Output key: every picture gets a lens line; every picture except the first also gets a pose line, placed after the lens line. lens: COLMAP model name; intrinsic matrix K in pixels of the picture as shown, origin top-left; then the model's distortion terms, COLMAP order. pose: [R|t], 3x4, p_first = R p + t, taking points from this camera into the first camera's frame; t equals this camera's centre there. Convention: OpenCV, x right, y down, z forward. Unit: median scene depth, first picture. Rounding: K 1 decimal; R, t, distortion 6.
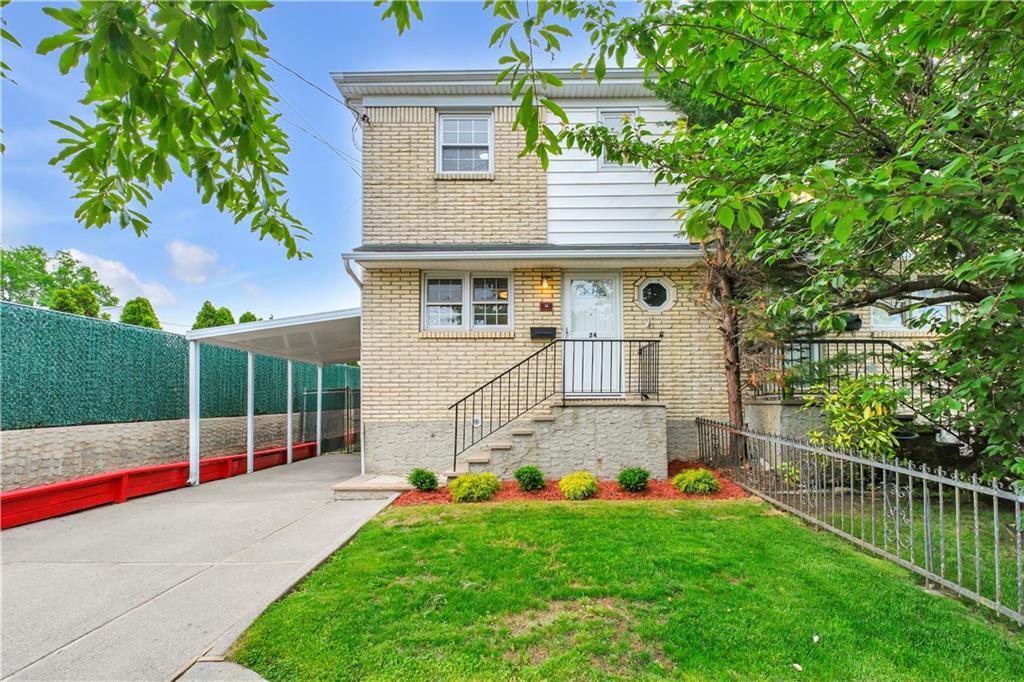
lens RADIAL K [[450.2, 0, 515.7], [0, 450.2, 337.2], [0, 0, 1]] dist [0.000931, -0.000171]
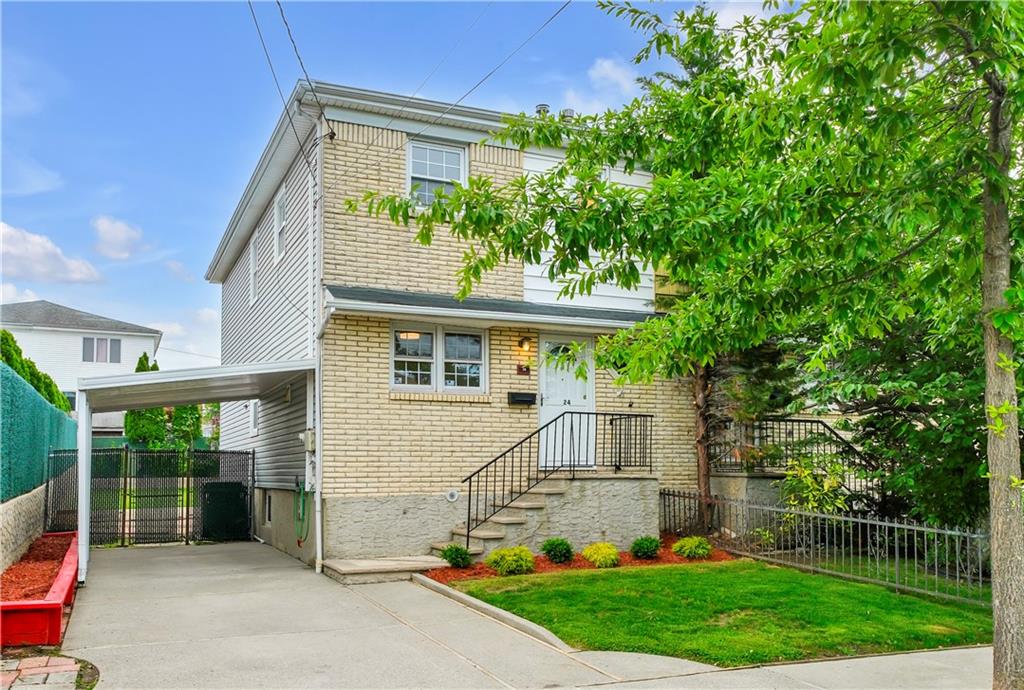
lens RADIAL K [[643.5, 0, 512.0], [0, 643.5, 345.0], [0, 0, 1]] dist [-0.002972, 0.000174]
pose [[0.940816, 0.067302, 0.332167, -0.414265], [-0.052898, 0.997233, -0.052230, -0.050381], [-0.334763, 0.031568, 0.941773, -0.253767]]
